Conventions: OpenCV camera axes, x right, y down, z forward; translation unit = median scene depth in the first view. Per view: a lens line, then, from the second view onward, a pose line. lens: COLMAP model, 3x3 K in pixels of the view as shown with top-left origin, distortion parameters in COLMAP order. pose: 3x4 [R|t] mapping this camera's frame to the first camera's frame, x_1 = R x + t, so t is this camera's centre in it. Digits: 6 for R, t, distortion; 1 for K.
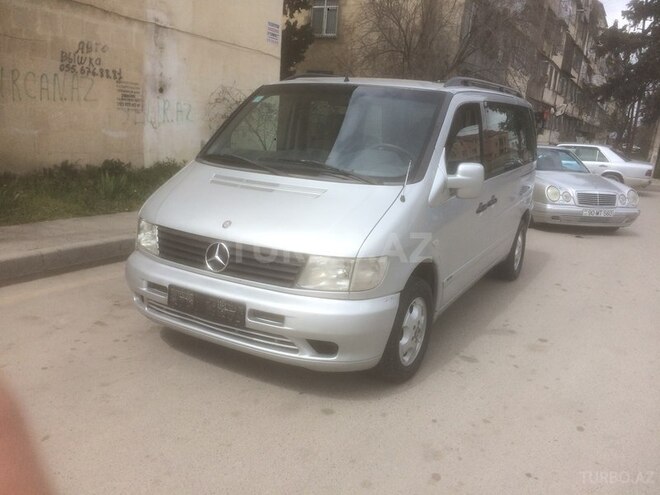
lens RADIAL K [[561.6, 0, 330.0], [0, 561.6, 247.5], [0, 0, 1]] dist [0.062096, -0.074373]
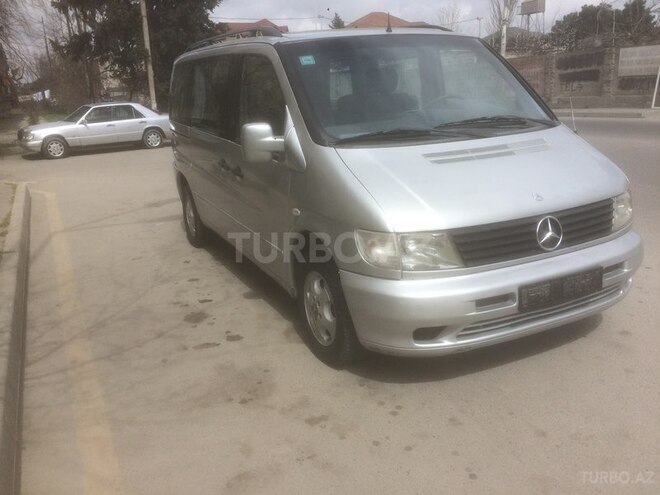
lens RADIAL K [[561.6, 0, 330.0], [0, 561.6, 247.5], [0, 0, 1]] dist [0.062096, -0.074373]
pose [[0.554617, -0.322385, 0.767117, -1.031920], [0.272435, 0.941439, 0.198677, -0.222055], [-0.786244, 0.098799, 0.609967, 0.706054]]
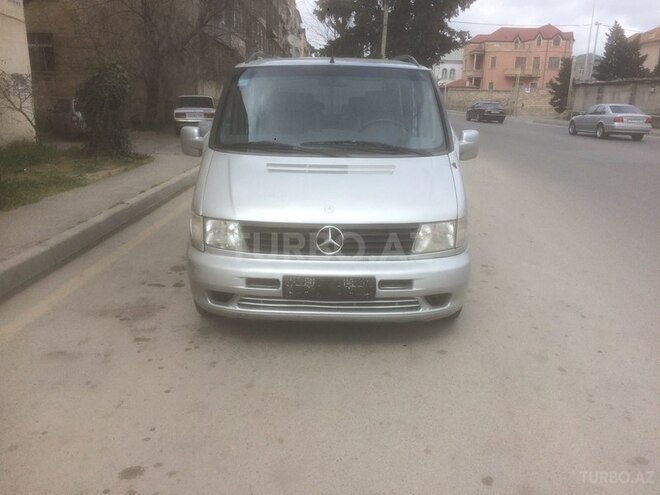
lens RADIAL K [[561.6, 0, 330.0], [0, 561.6, 247.5], [0, 0, 1]] dist [0.062096, -0.074373]
pose [[0.871658, -0.179495, 0.456063, -0.657457], [0.149573, 0.983555, 0.101229, -0.074034], [-0.466733, -0.020022, 0.884172, 0.063547]]
